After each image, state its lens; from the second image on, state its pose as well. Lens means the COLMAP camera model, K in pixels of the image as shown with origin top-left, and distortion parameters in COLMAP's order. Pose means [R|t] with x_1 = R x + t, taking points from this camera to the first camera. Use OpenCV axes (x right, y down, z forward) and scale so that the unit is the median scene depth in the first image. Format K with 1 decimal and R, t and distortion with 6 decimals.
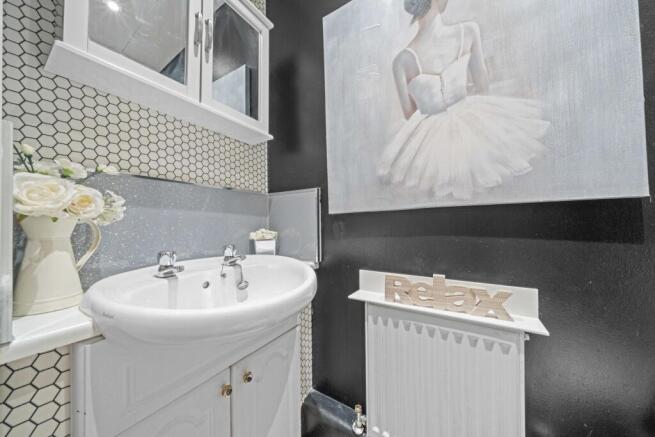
lens RADIAL K [[227.7, 0, 329.8], [0, 227.7, 218.3], [0, 0, 1]] dist [-0.001362, -0.000132]
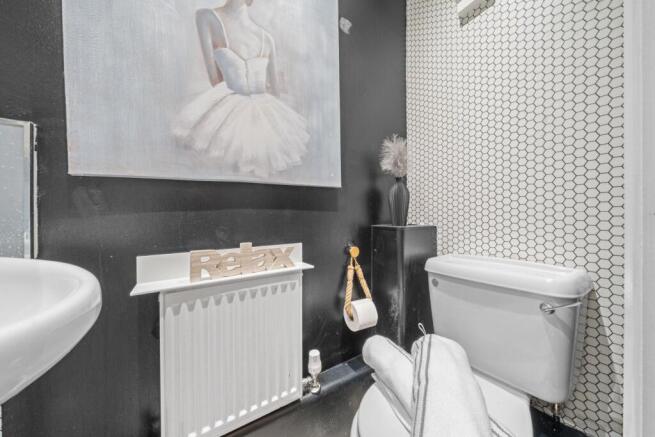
lens RADIAL K [[227.7, 0, 329.8], [0, 227.7, 218.3], [0, 0, 1]] dist [-0.001362, -0.000132]
pose [[0.415002, 0.000219, 0.909821, -0.340290], [-0.001916, 0.999998, 0.000633, 0.125064], [-0.909819, -0.002006, 0.415001, 0.170947]]
